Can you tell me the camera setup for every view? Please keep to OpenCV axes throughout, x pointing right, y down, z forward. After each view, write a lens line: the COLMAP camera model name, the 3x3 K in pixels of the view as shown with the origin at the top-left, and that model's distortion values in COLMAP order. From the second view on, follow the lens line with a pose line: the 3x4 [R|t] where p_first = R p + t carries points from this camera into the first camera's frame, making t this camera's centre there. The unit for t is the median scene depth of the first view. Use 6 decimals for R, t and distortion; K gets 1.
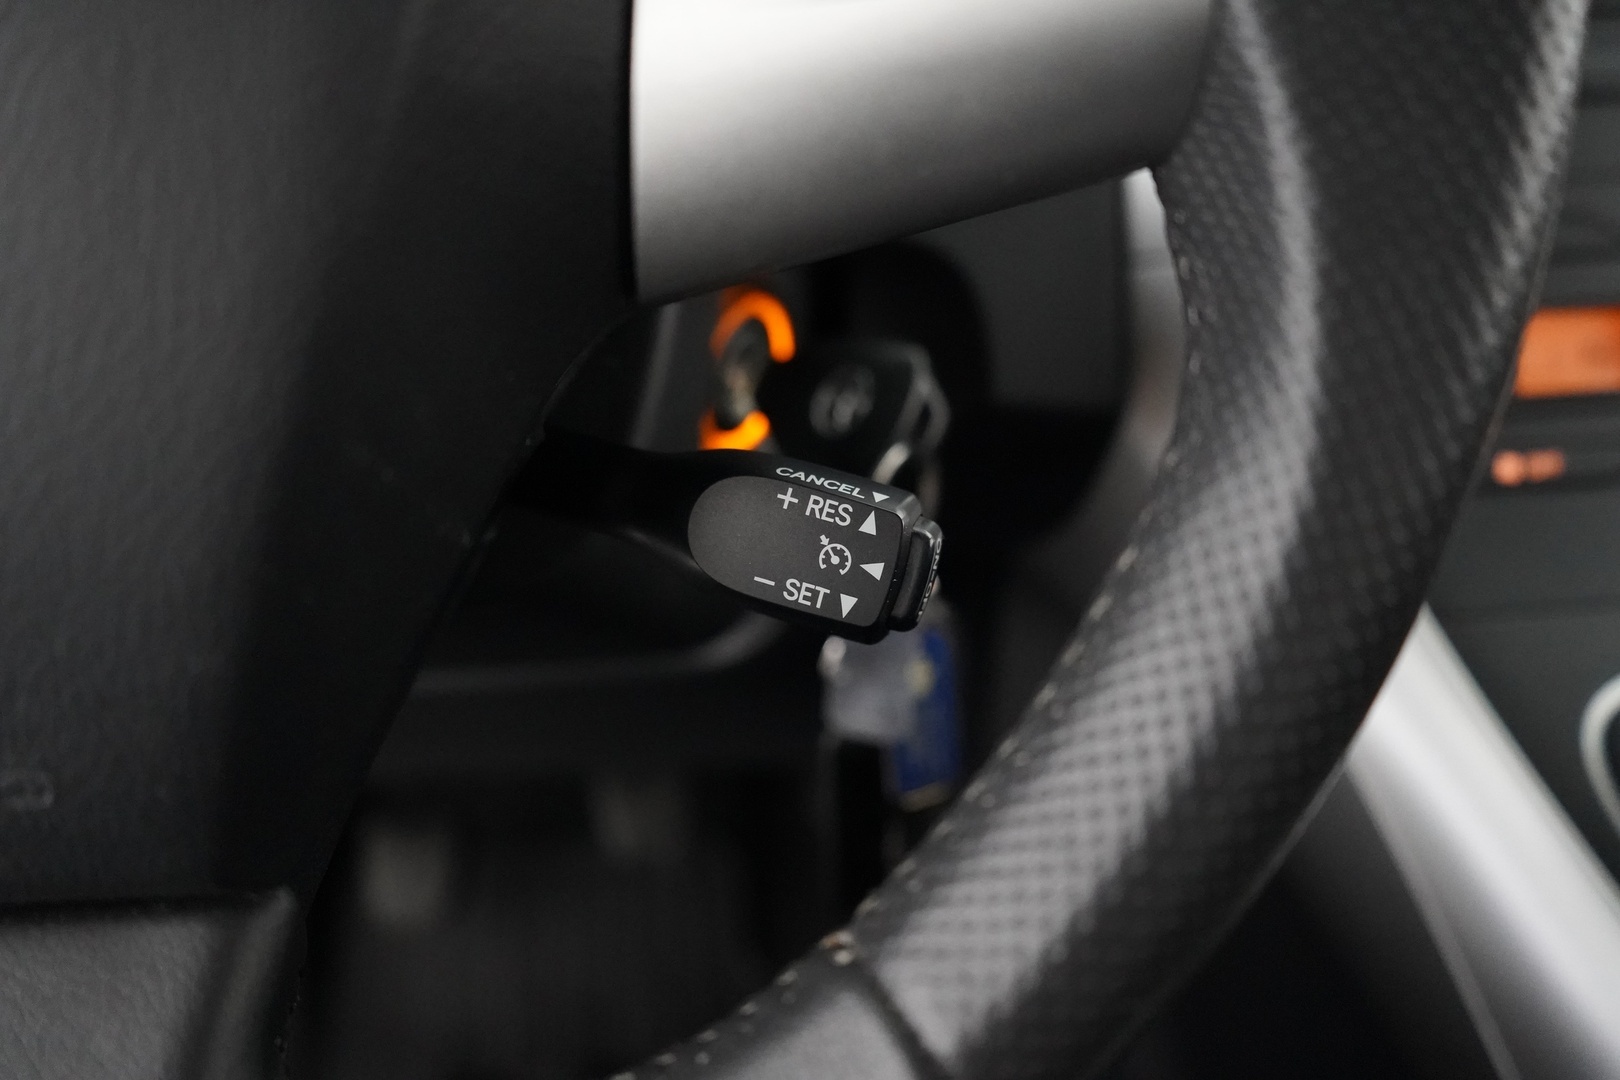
lens RADIAL K [[1332.8, 0, 810.8], [0, 1332.8, 539.5], [0, 0, 1]] dist [0.008820, -0.001605]
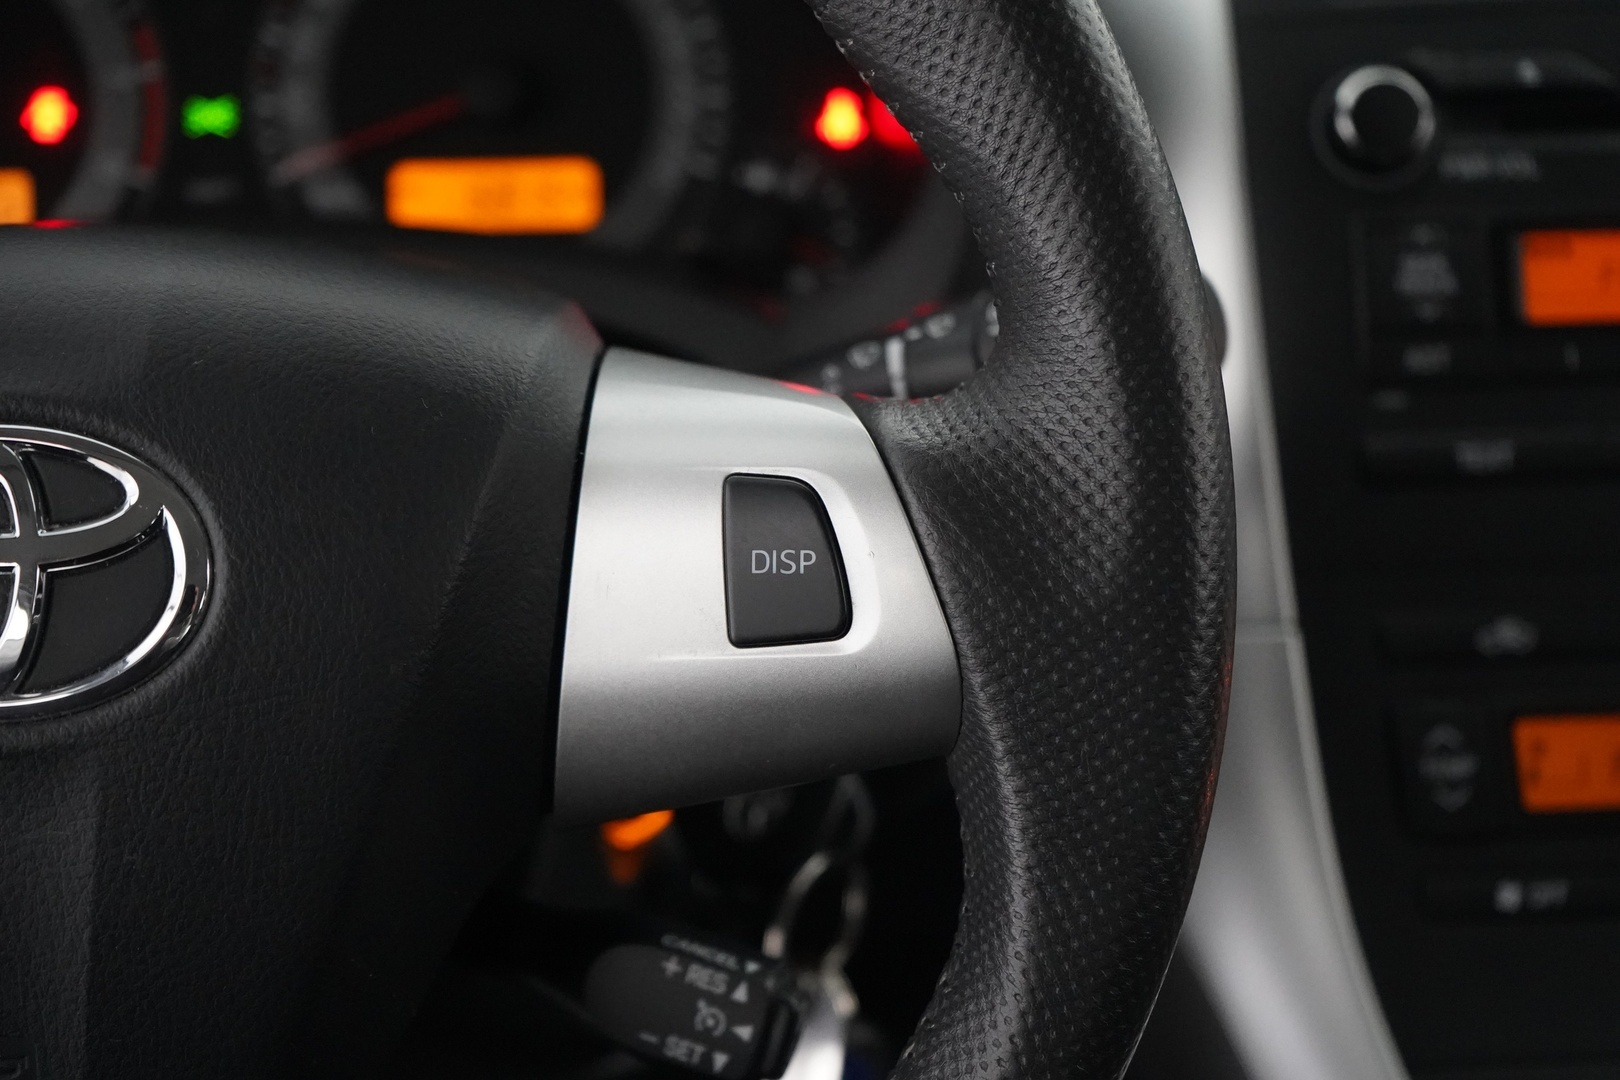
lens RADIAL K [[3001.1, 0, 813.2], [0, 3001.1, 536.3], [0, 0, 1]] dist [-0.012930, 0.000000]
pose [[0.999296, 0.034753, -0.014128, 0.128714], [-0.035508, 0.997727, -0.057275, -0.257976], [0.012106, 0.057736, 0.998258, -1.612770]]
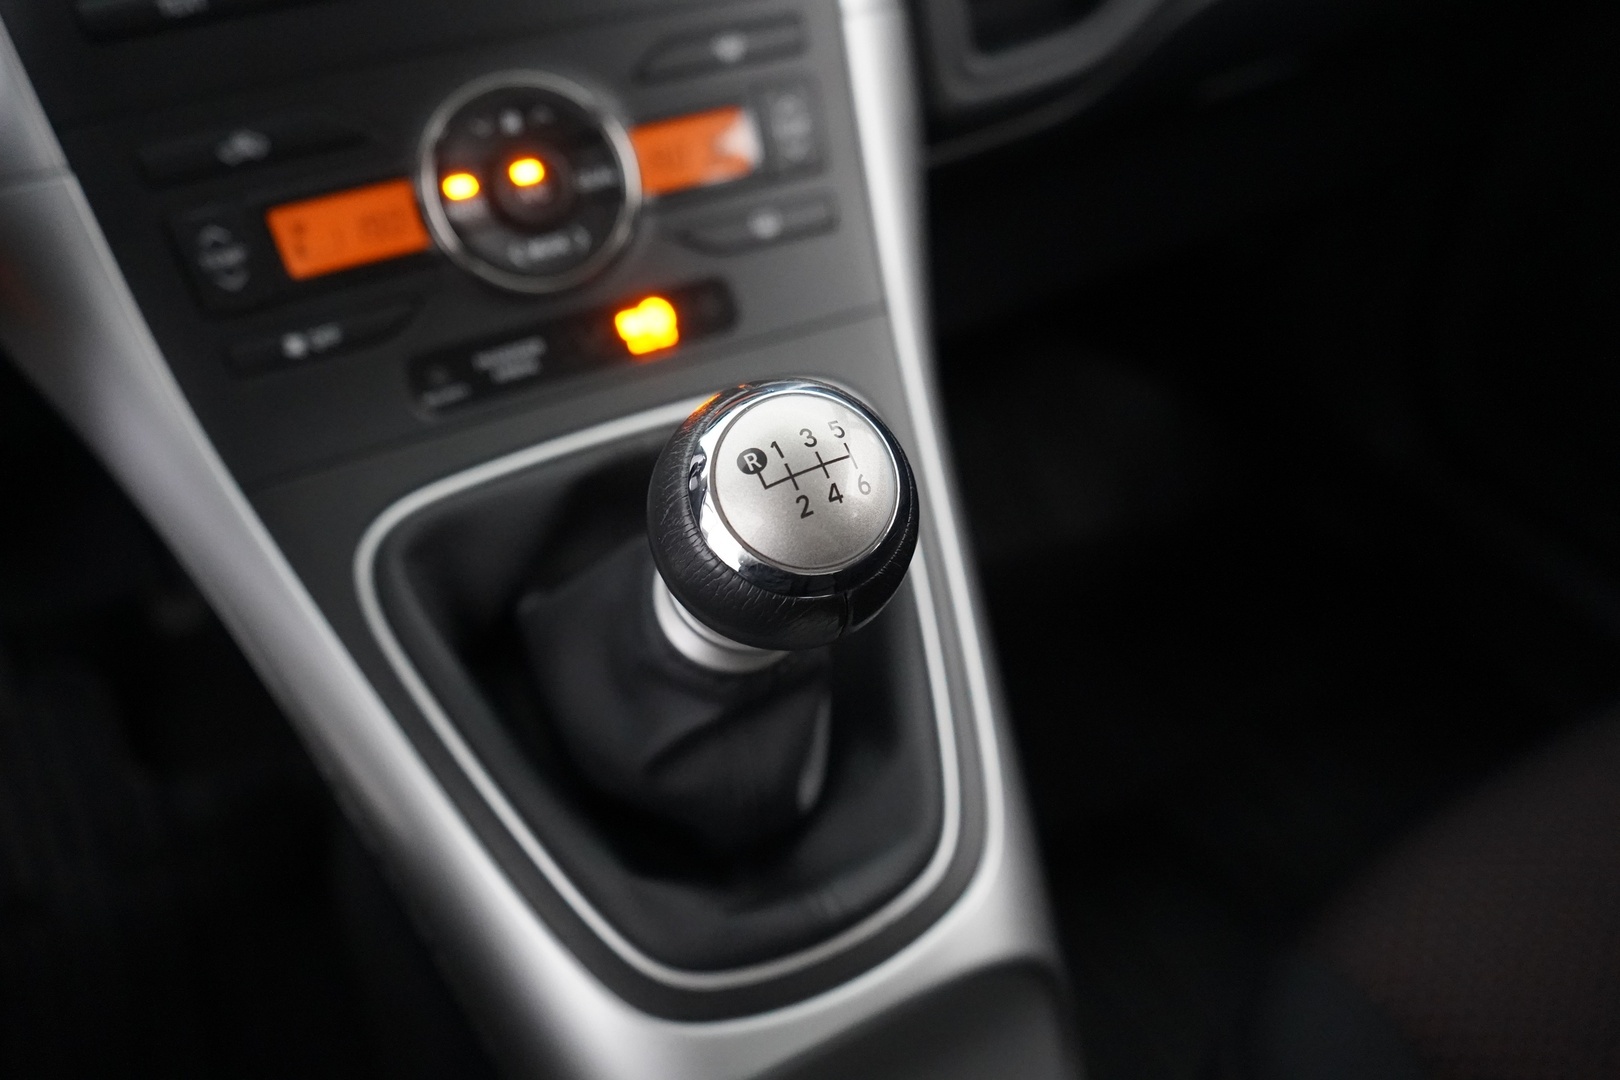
lens RADIAL K [[1332.8, 0, 808.0], [0, 1332.8, 536.9], [0, 0, 1]] dist [0.008820, -0.001605]
pose [[0.944448, -0.222778, 0.241635, 1.005843], [0.154195, 0.949623, 0.272836, -0.232890], [-0.290244, -0.220421, 0.931221, -0.446486]]
